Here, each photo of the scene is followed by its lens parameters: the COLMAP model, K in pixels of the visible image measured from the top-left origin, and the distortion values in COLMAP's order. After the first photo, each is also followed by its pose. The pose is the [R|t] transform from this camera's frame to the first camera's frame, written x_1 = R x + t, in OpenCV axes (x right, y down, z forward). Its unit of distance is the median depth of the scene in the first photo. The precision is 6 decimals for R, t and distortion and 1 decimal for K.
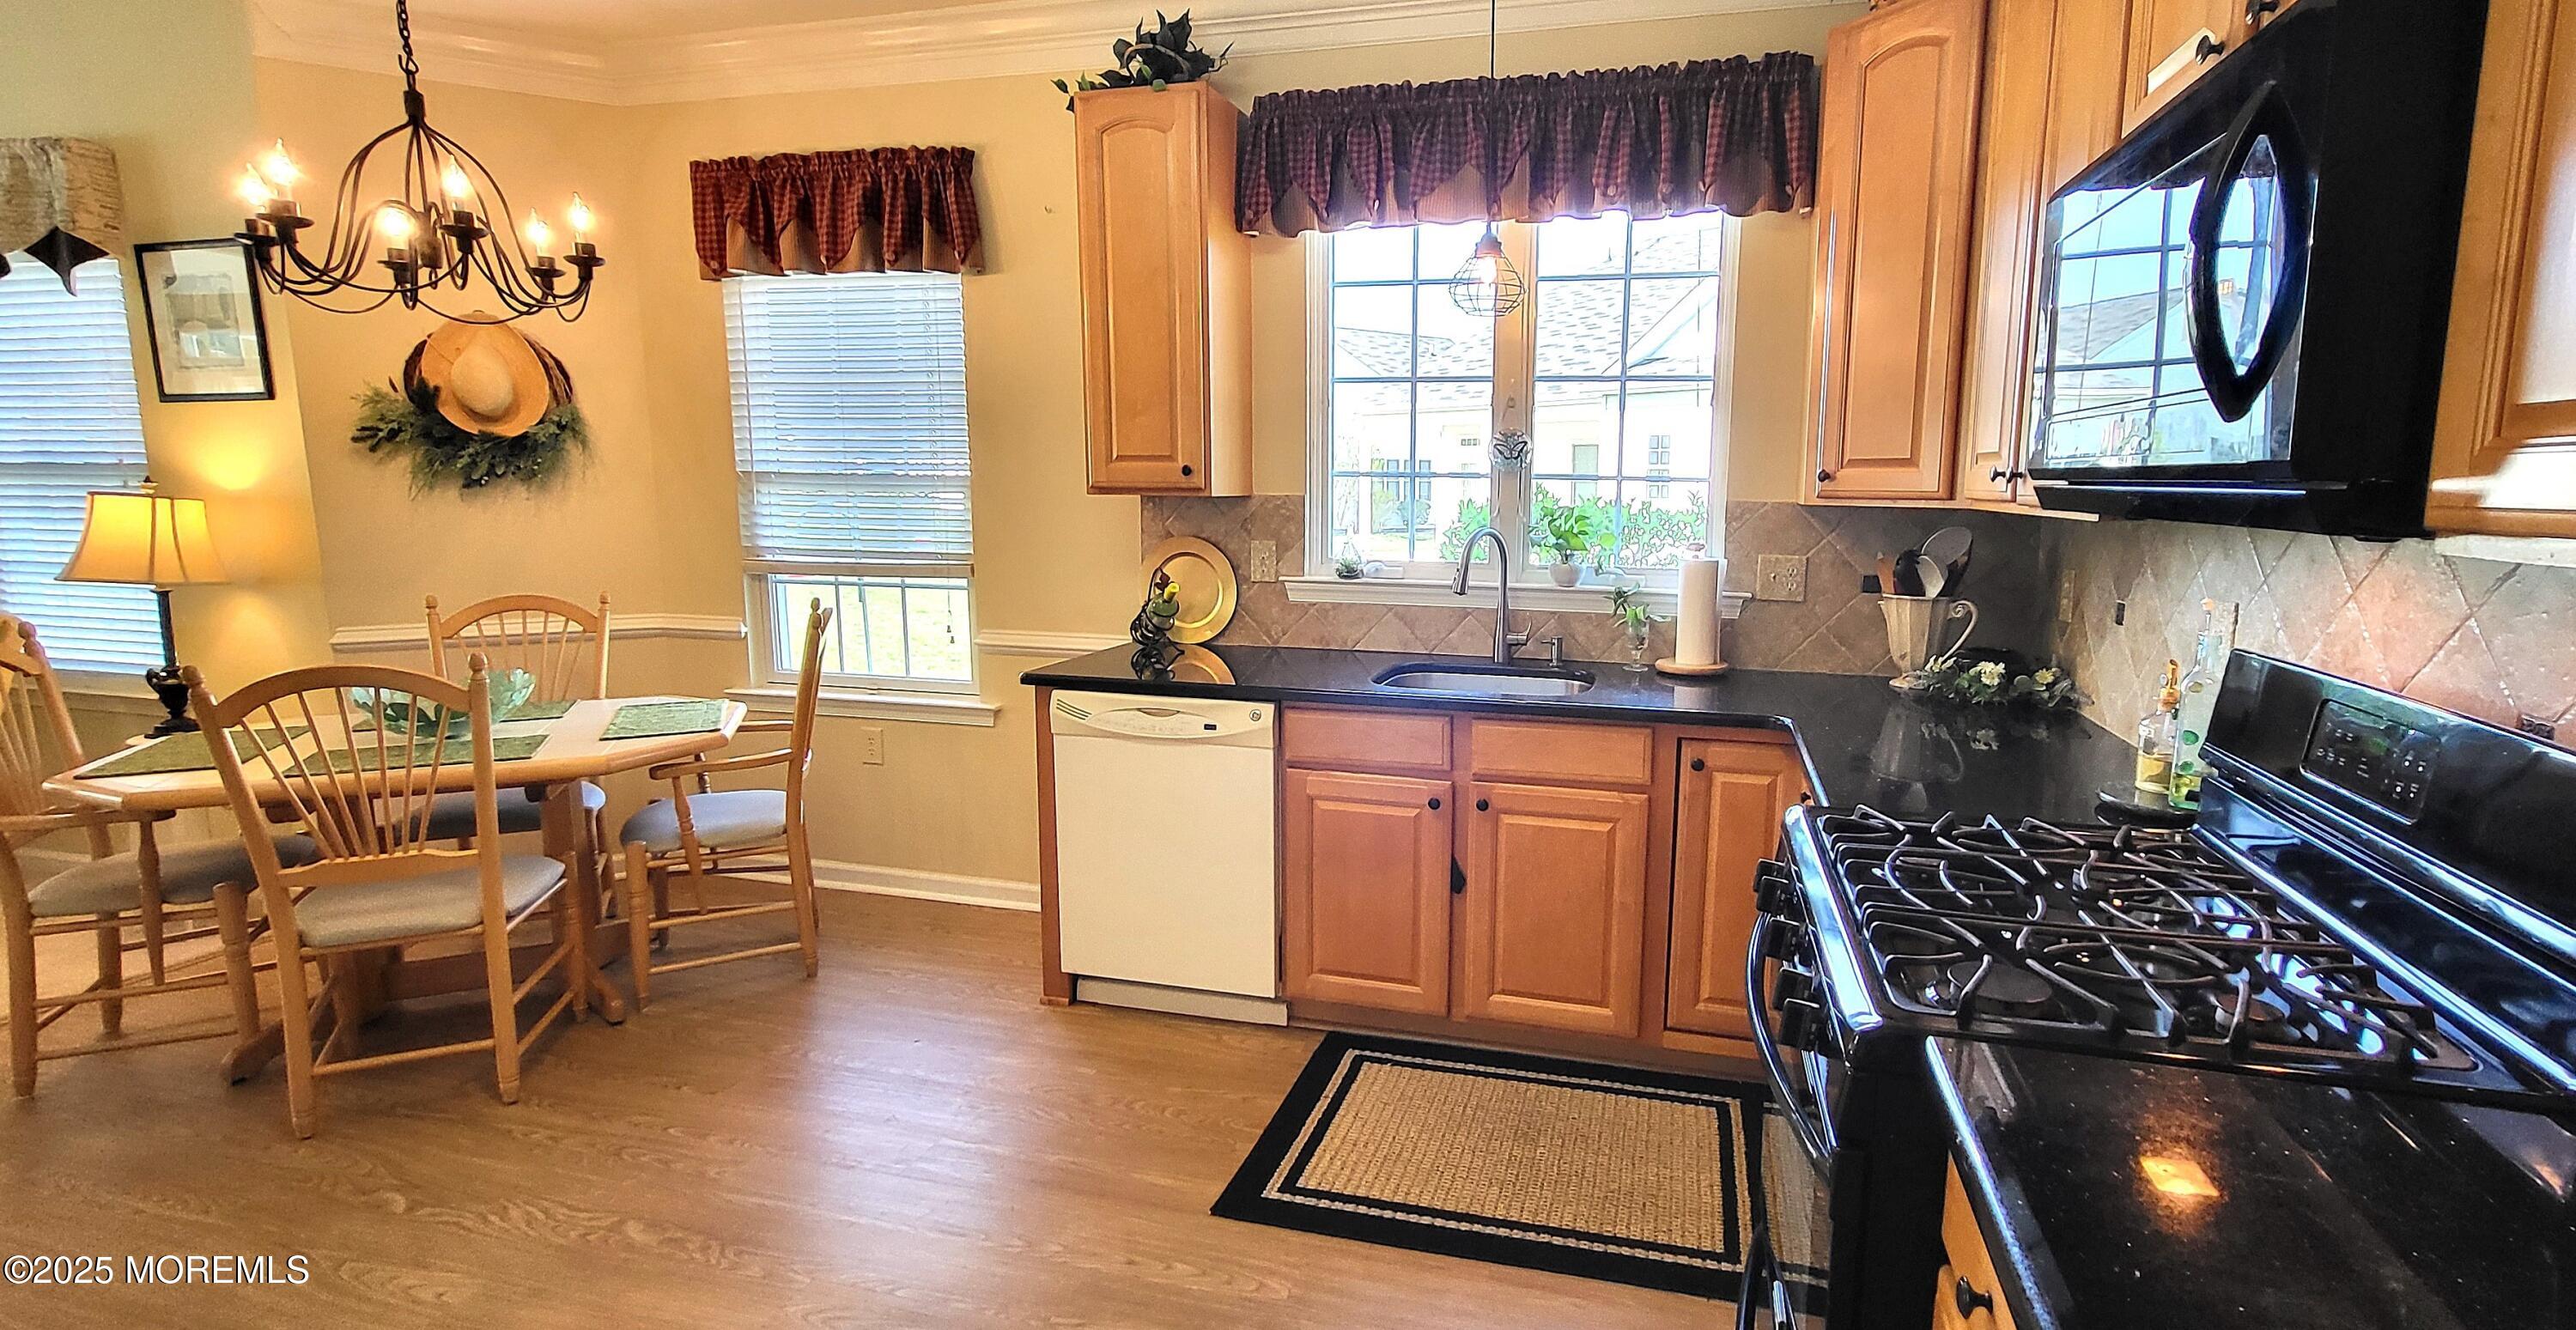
lens RADIAL K [[1127.7, 0, 1417.2], [0, 1127.7, 649.8], [0, 0, 1]] dist [0.002161, 0.000618]
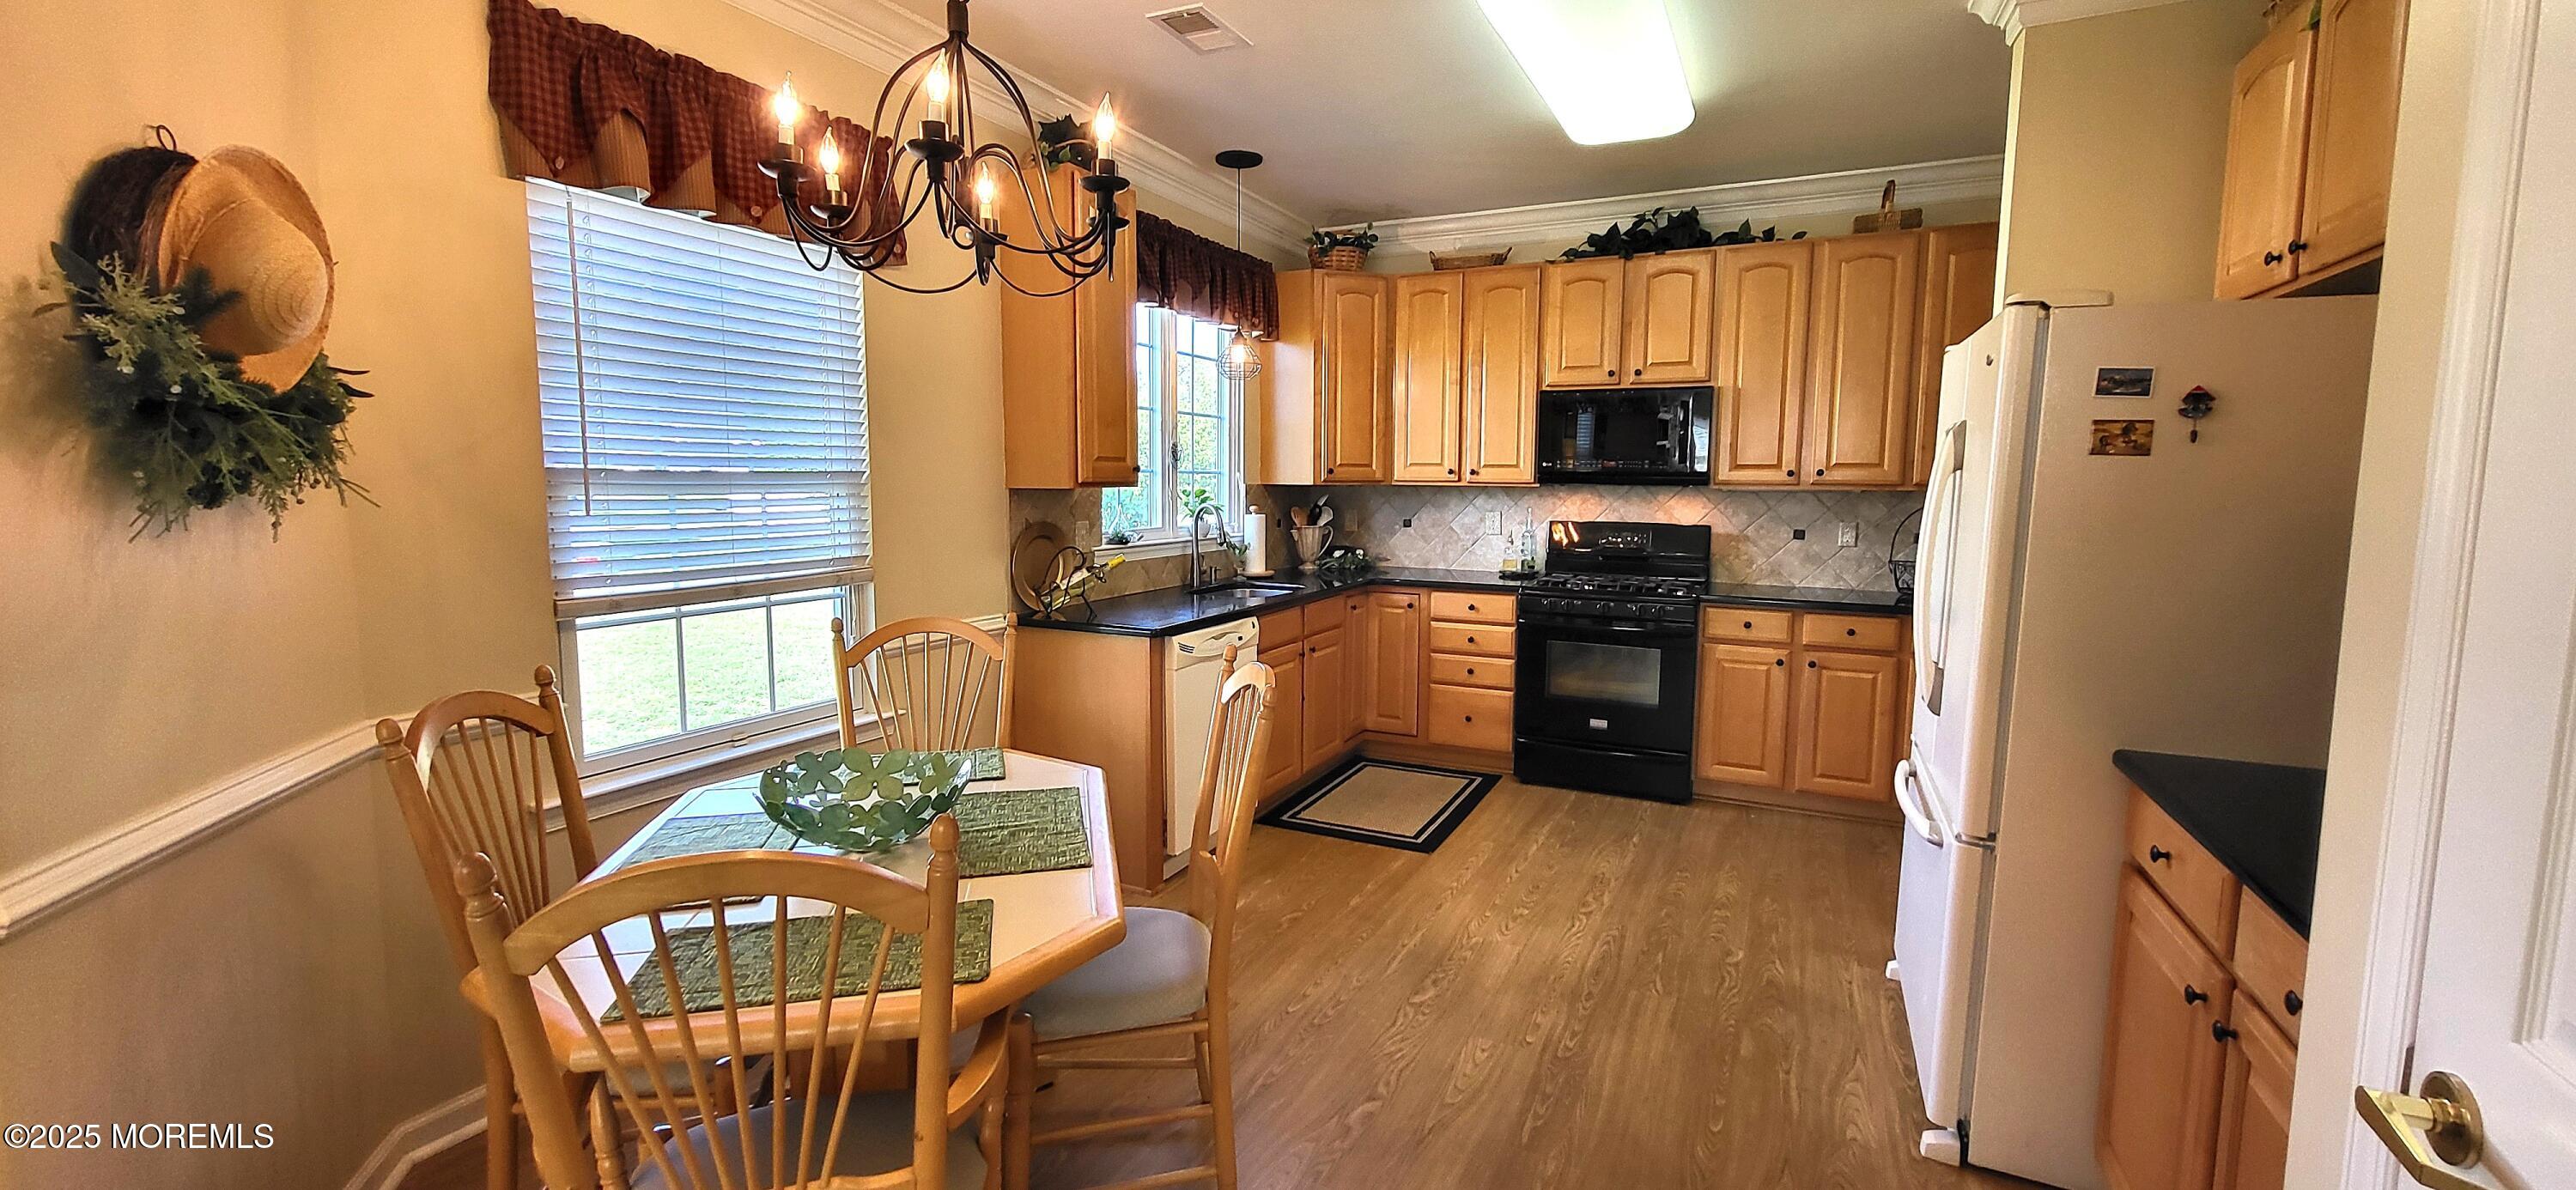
lens RADIAL K [[1013.4, 0, 1285.3], [0, 1013.4, 576.4], [0, 0, 1]] dist [0.000625, 0.000044]
pose [[0.222479, -0.106046, 0.969153, -1.315846], [0.143417, 0.986812, 0.075055, -0.094787], [-0.964331, 0.122295, 0.234753, 0.545060]]
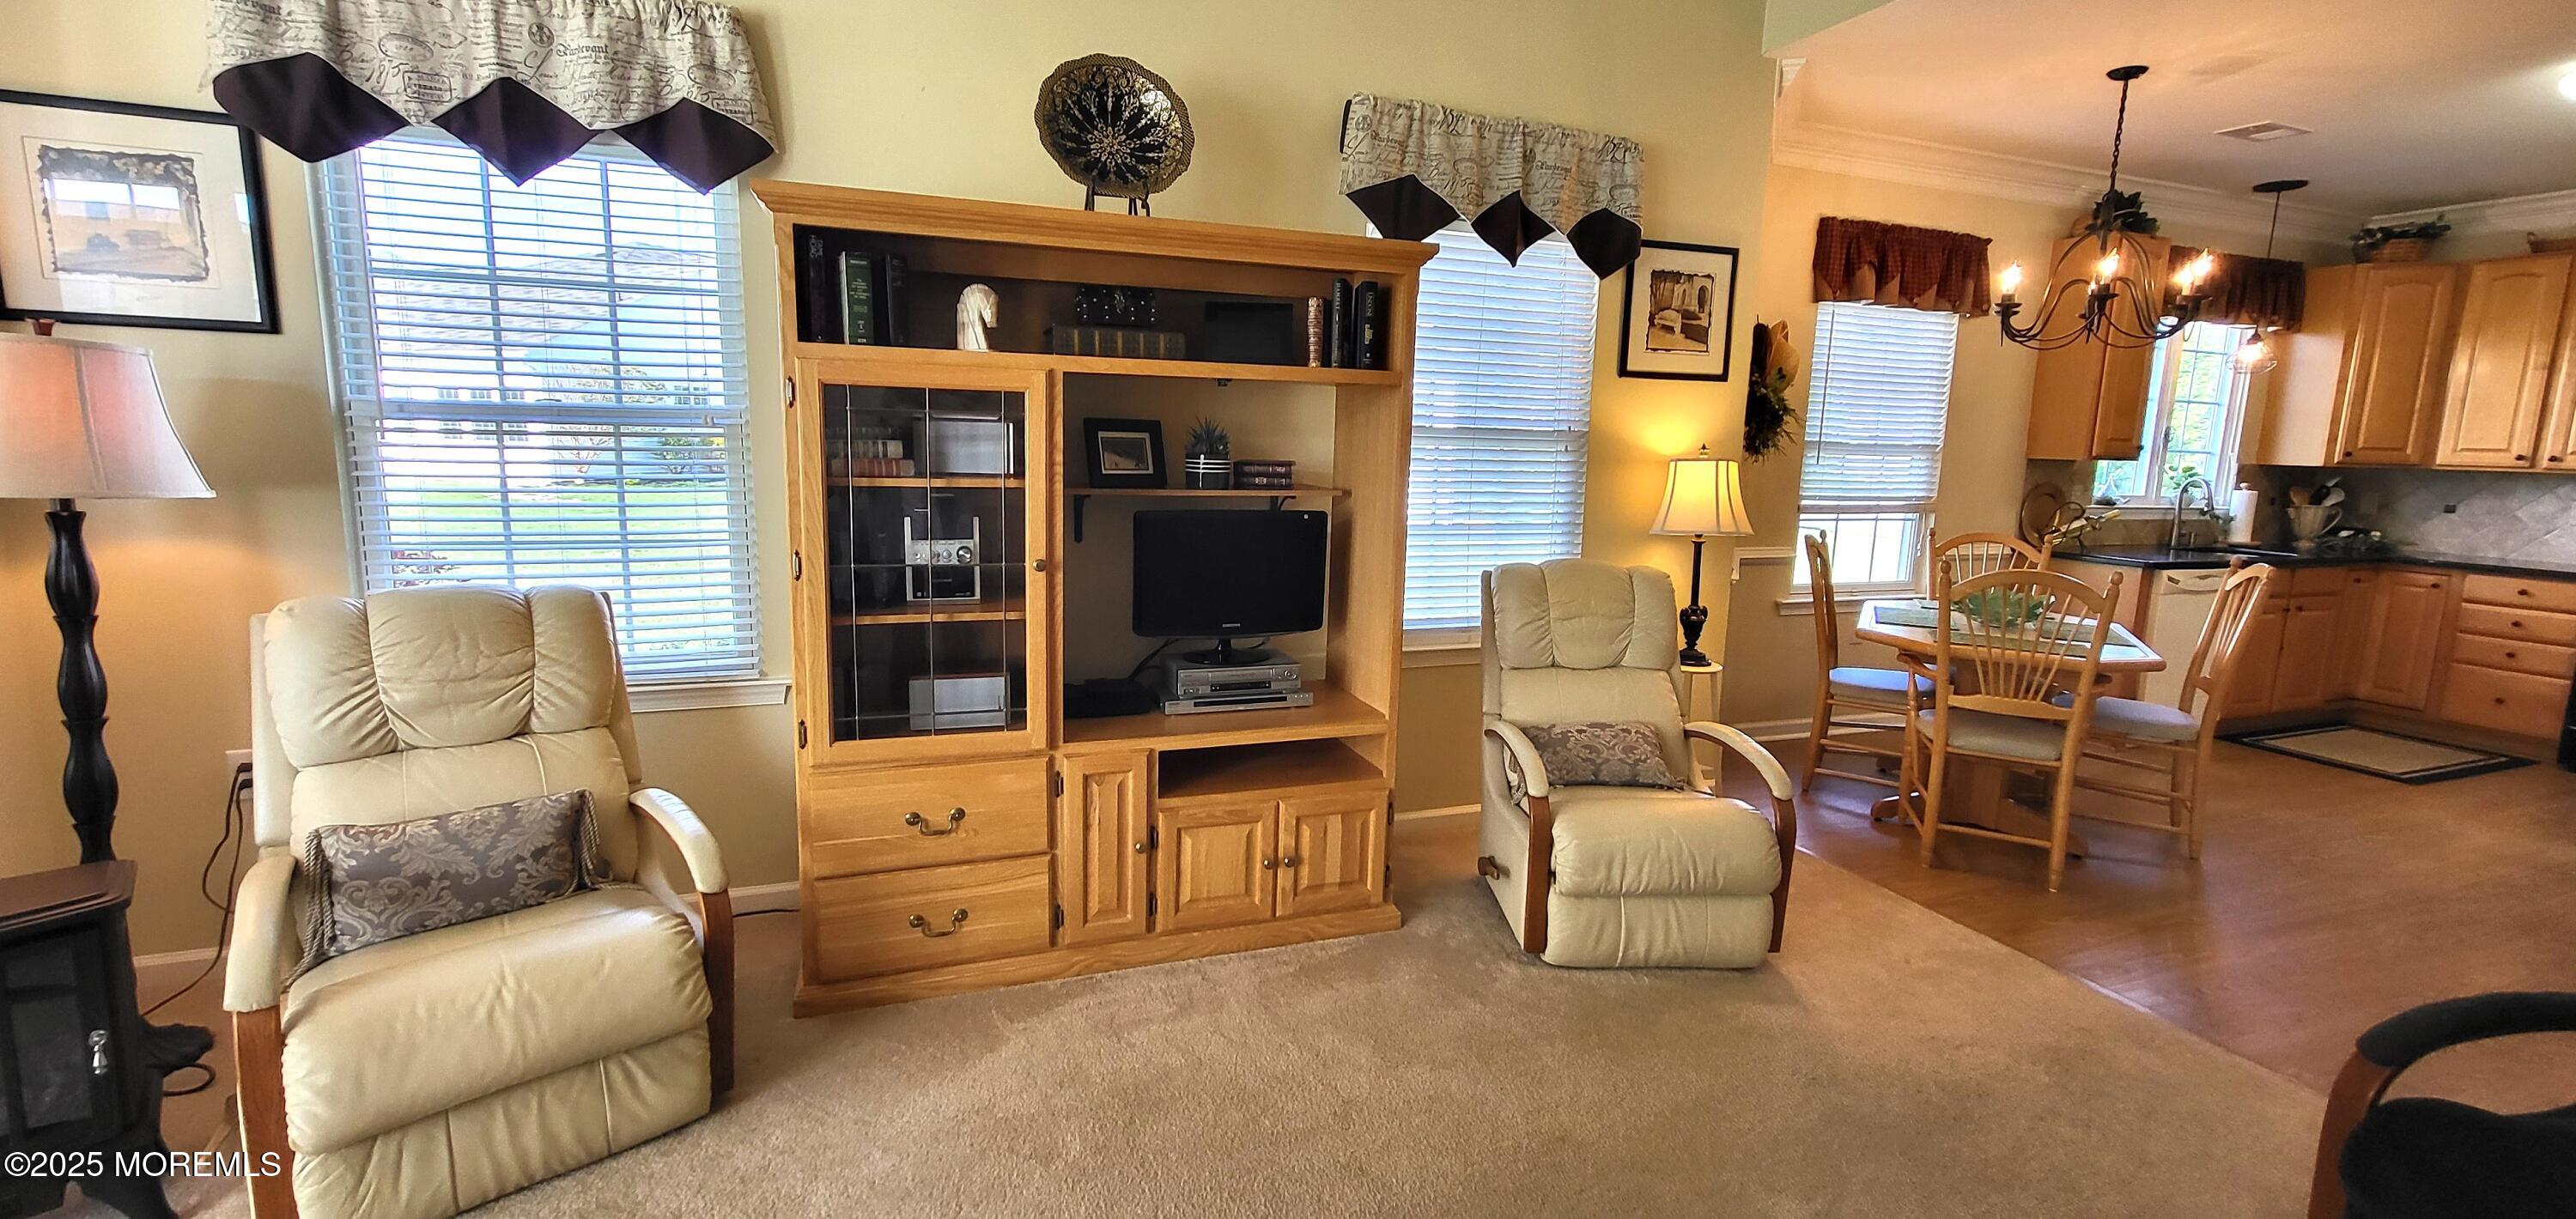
lens RADIAL K [[1046.9, 0, 1277.5], [0, 1046.9, 591.9], [0, 0, 1]] dist [0.001556, -0.000206]
pose [[0.828988, -0.069881, 0.554883, -2.244997], [0.064908, 0.997480, 0.028649, -0.063557], [-0.555487, 0.012267, 0.831435, 0.363105]]
